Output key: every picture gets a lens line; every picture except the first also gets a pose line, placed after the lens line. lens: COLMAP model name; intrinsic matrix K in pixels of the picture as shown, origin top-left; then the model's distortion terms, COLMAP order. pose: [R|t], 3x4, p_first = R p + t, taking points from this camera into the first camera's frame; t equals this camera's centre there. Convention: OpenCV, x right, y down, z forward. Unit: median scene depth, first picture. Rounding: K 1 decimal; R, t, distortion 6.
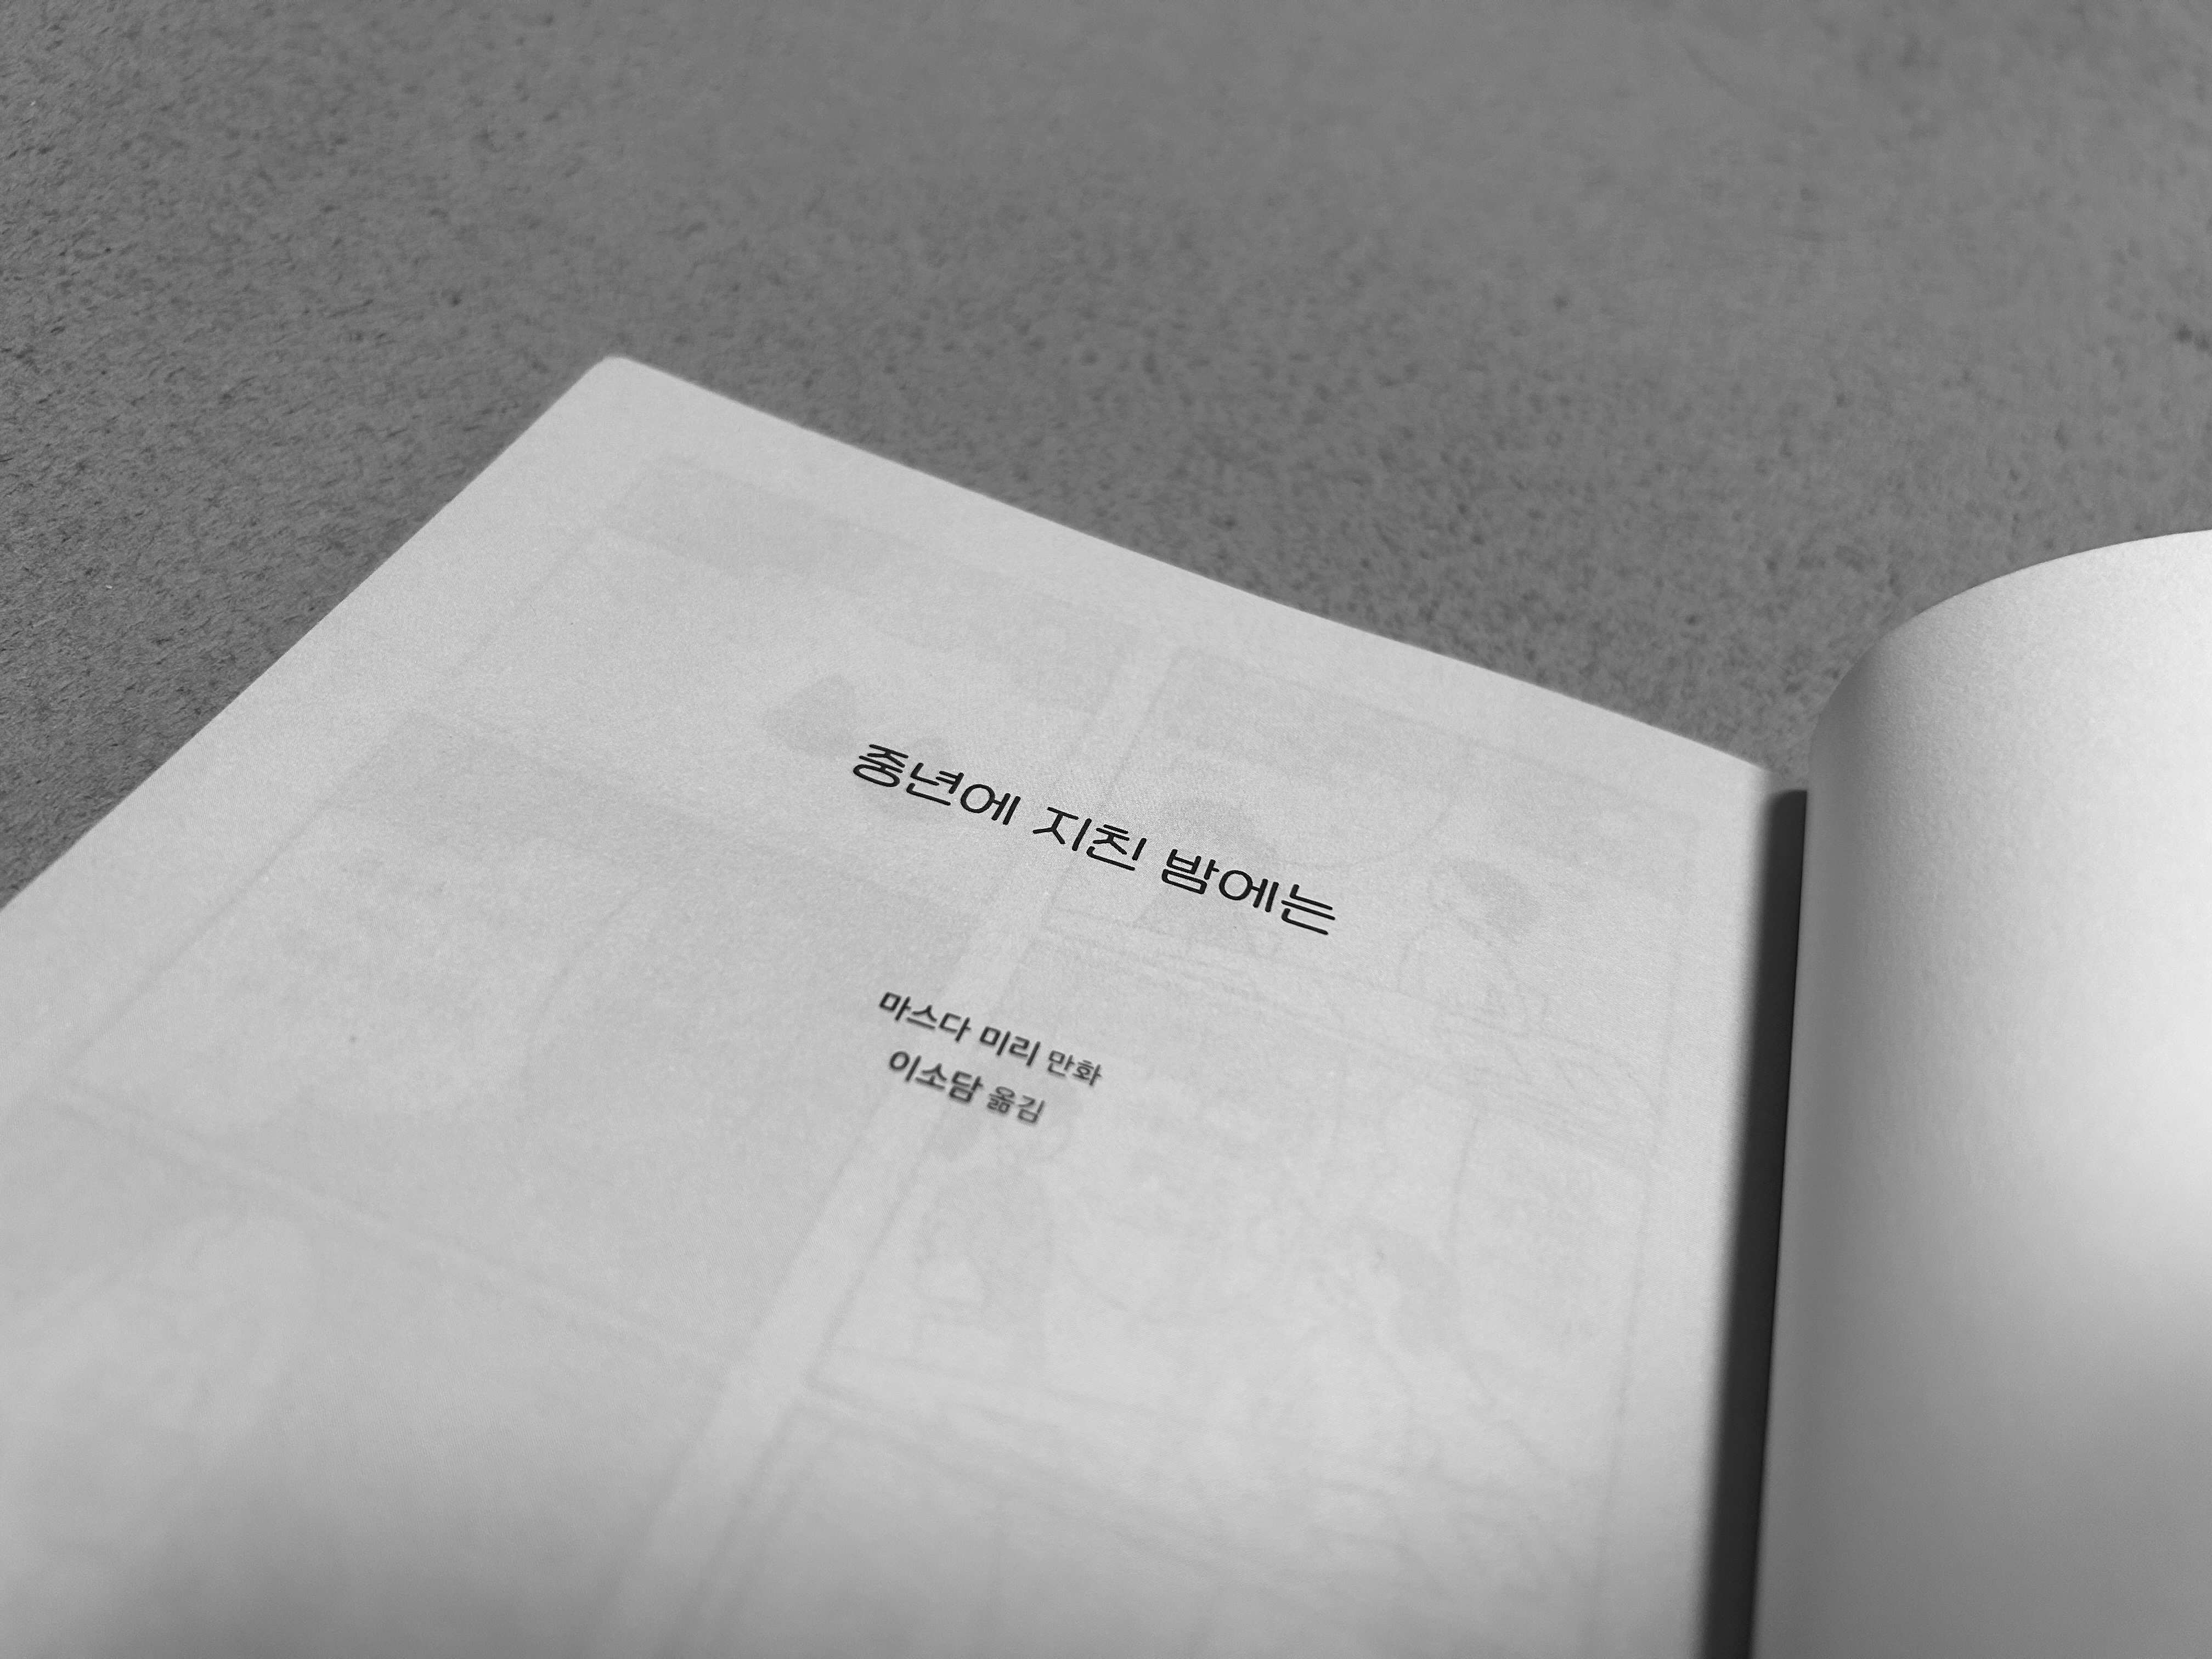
lens RADIAL K [[1678.6, 0, 1098.6], [0, 1678.6, 849.7], [0, 0, 1]] dist [0.017493, -0.043229]
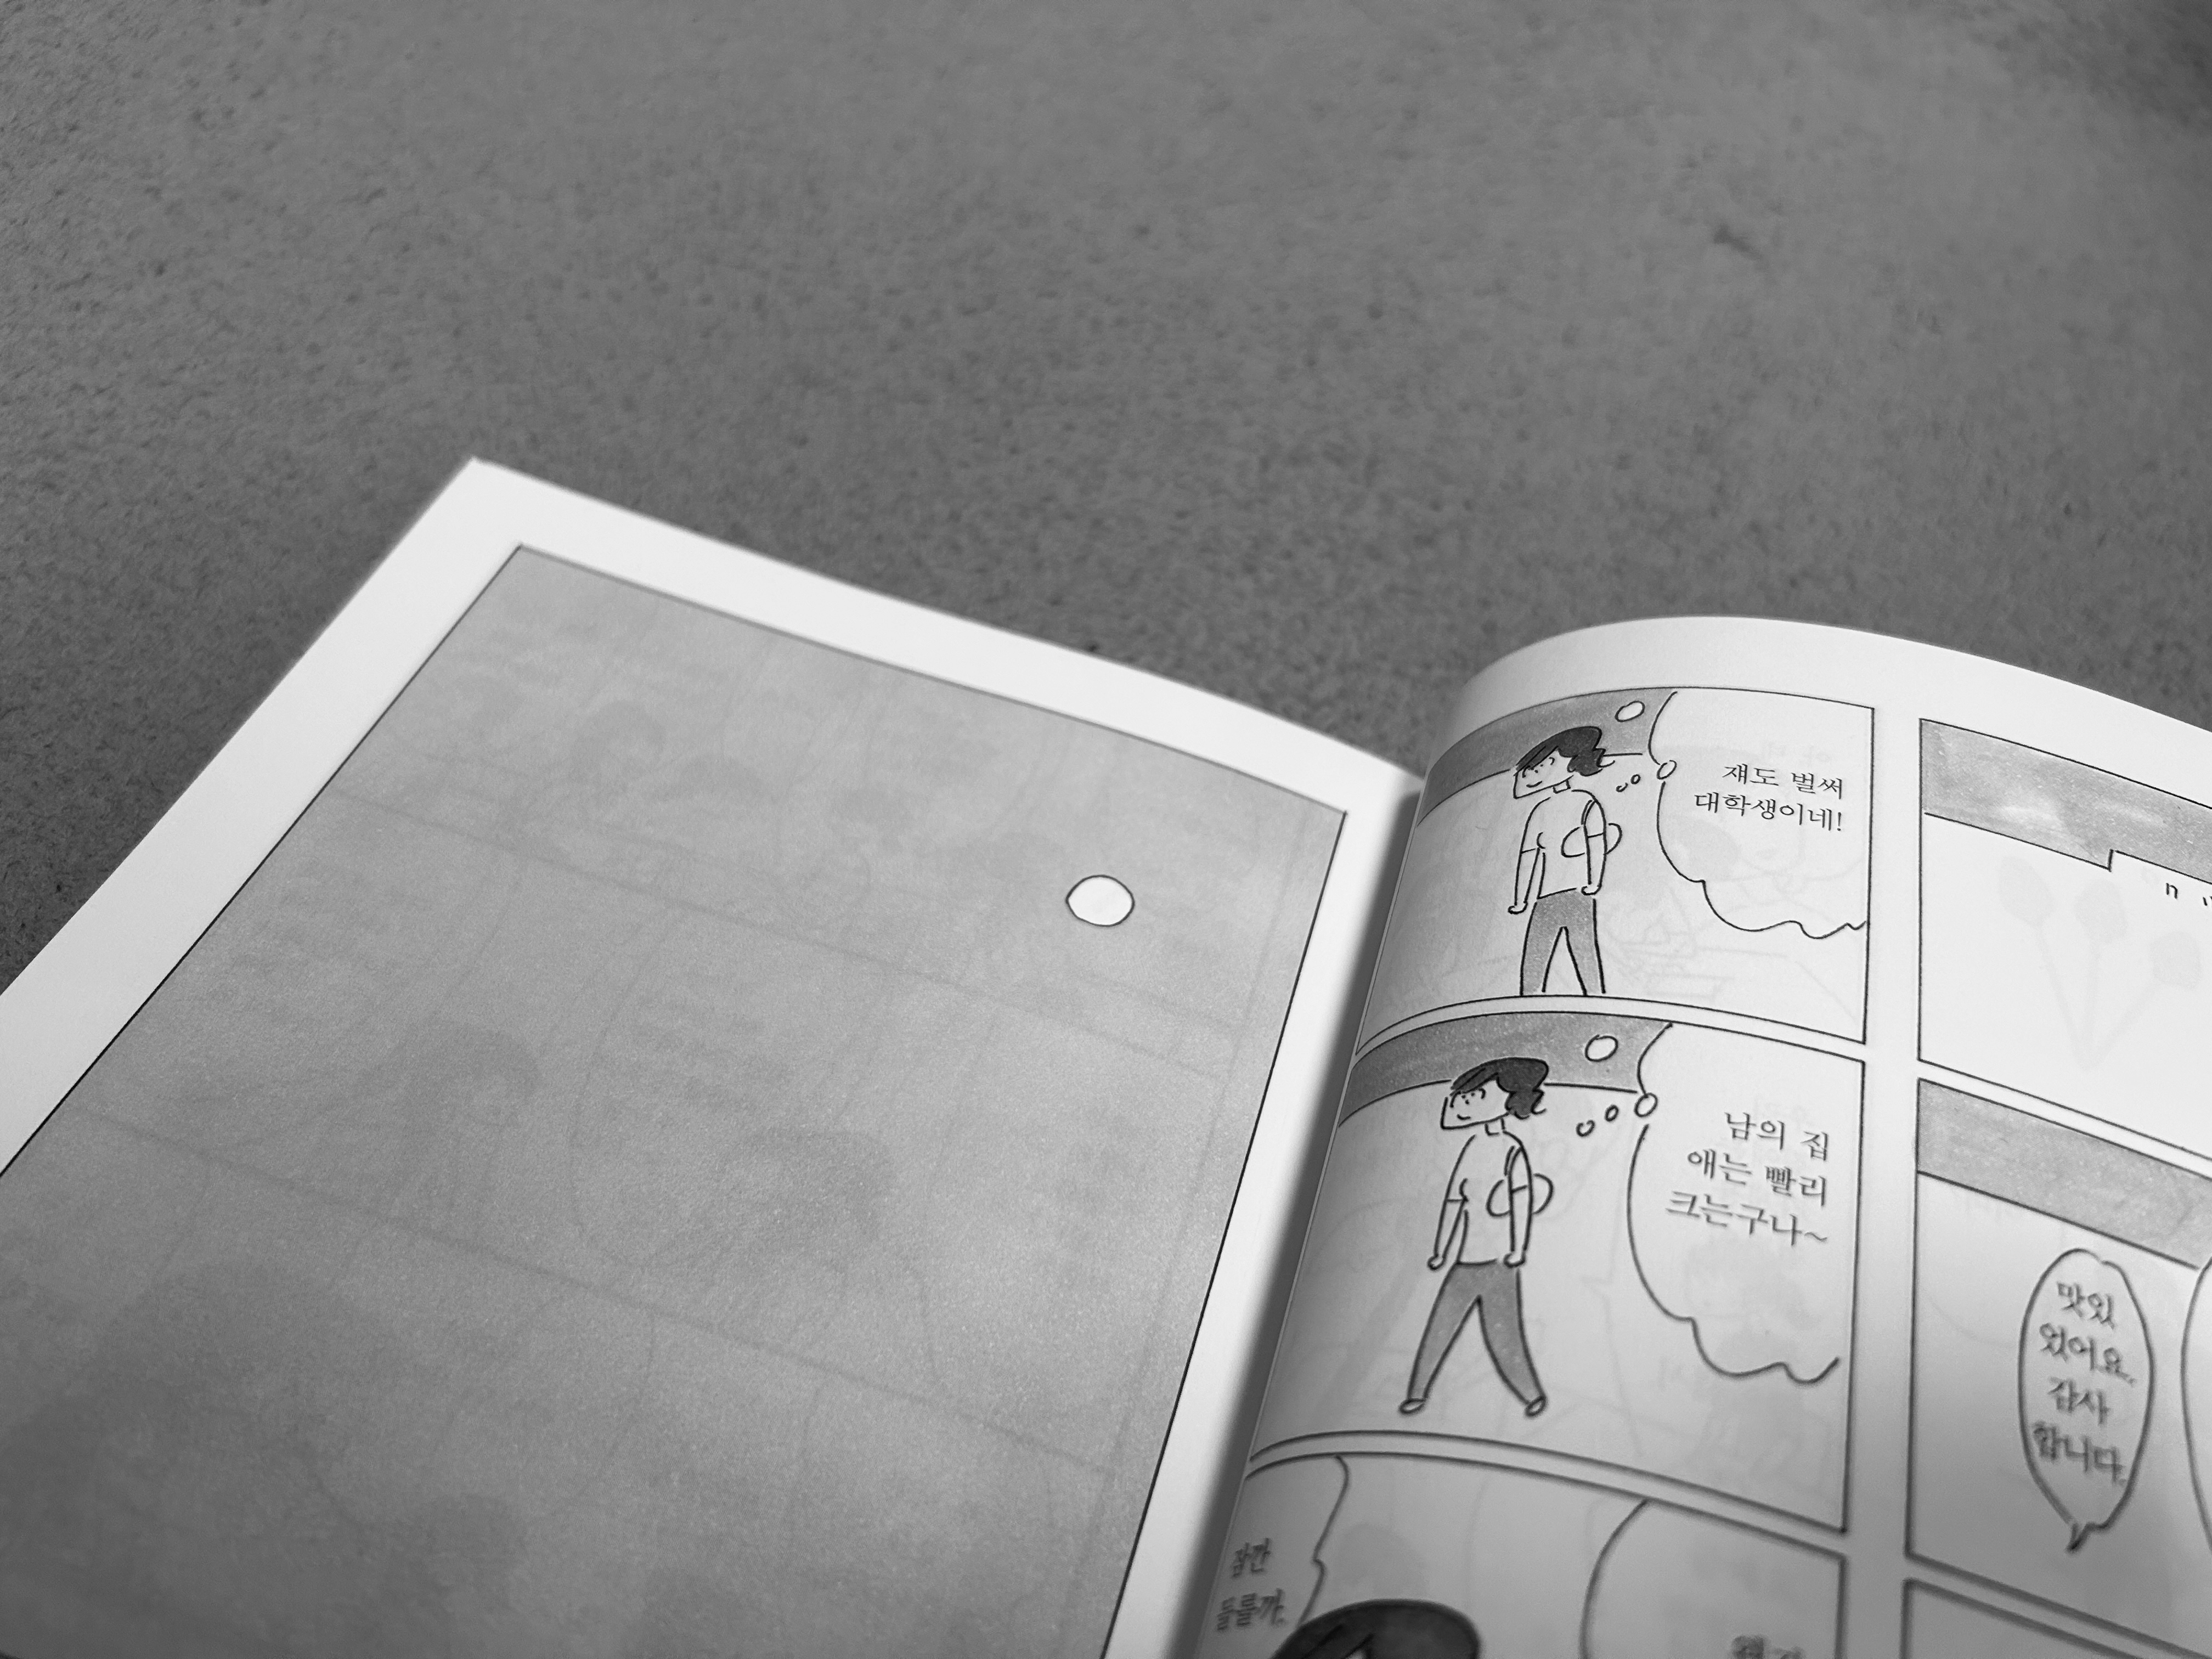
lens RADIAL K [[1678.6, 0, 1092.6], [0, 1678.6, 850.1], [0, 0, 1]] dist [0.017493, -0.043229]
pose [[0.999706, -0.023660, 0.005340, 0.255761], [0.023088, 0.995725, 0.089430, -0.001703], [-0.007433, -0.089280, 0.995979, -0.234631]]
